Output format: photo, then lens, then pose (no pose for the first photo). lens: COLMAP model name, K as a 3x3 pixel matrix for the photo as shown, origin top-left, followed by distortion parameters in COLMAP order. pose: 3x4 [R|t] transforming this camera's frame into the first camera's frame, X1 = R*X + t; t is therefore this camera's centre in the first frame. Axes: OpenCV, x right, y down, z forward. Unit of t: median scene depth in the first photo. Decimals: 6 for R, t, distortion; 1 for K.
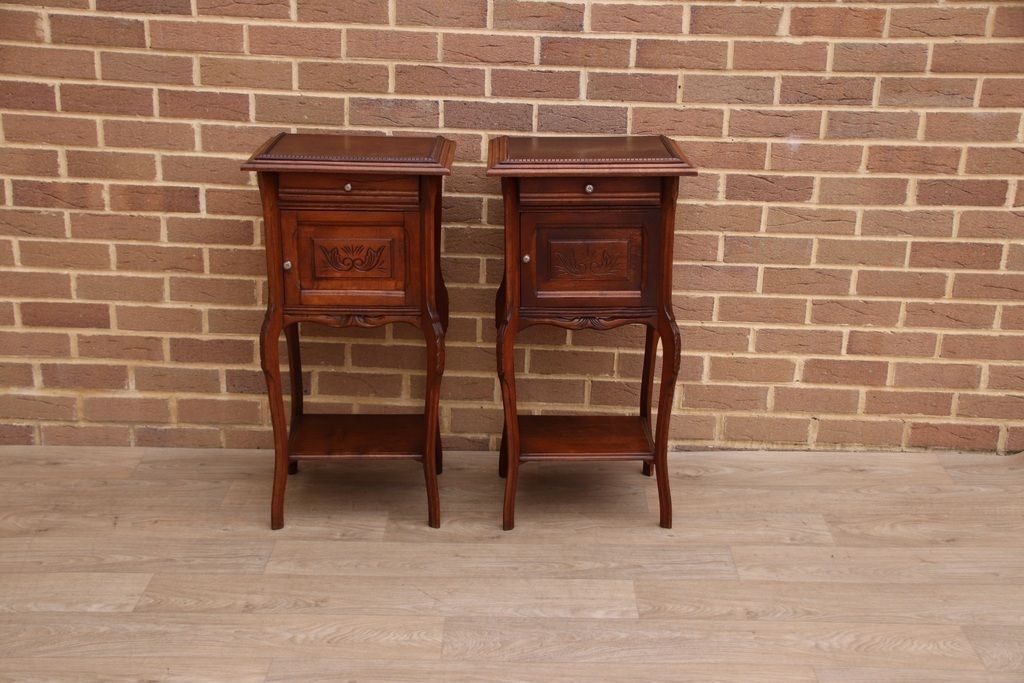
lens RADIAL K [[1380.9, 0, 511.7], [0, 1380.9, 360.6], [0, 0, 1]] dist [0.067354, 0.526954]
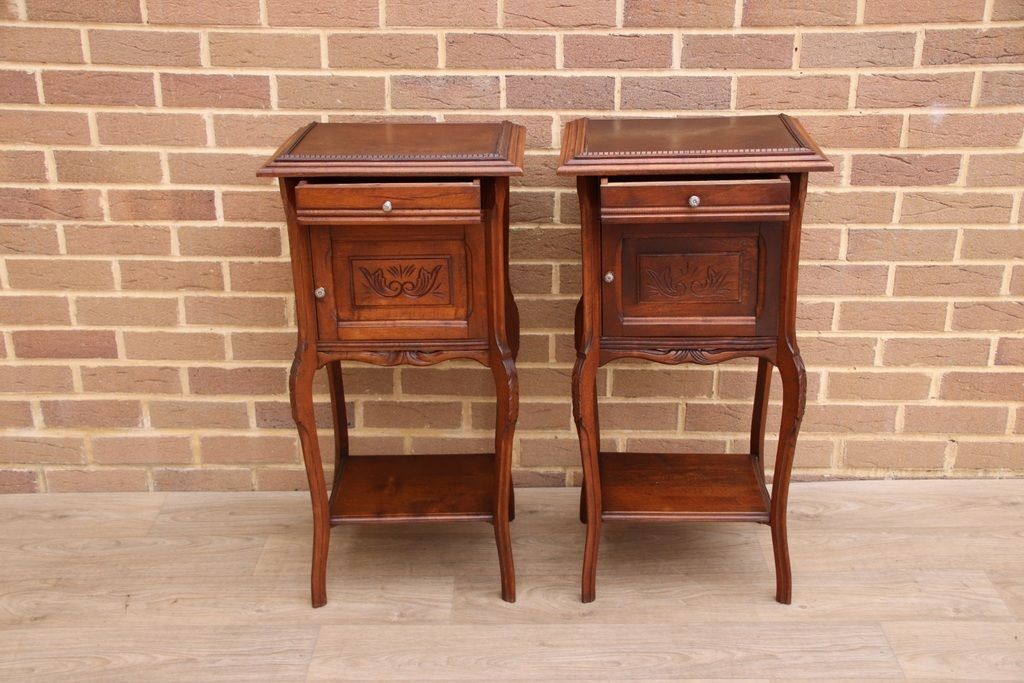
lens RADIAL K [[1236.9, 0, 509.1], [0, 1236.9, 356.0], [0, 0, 1]] dist [0.004448, 0.425243]
pose [[0.999511, -0.026796, -0.016126, -0.038863], [0.027582, 0.998336, 0.050639, -0.058132], [0.014742, -0.051059, 0.998587, 0.255405]]
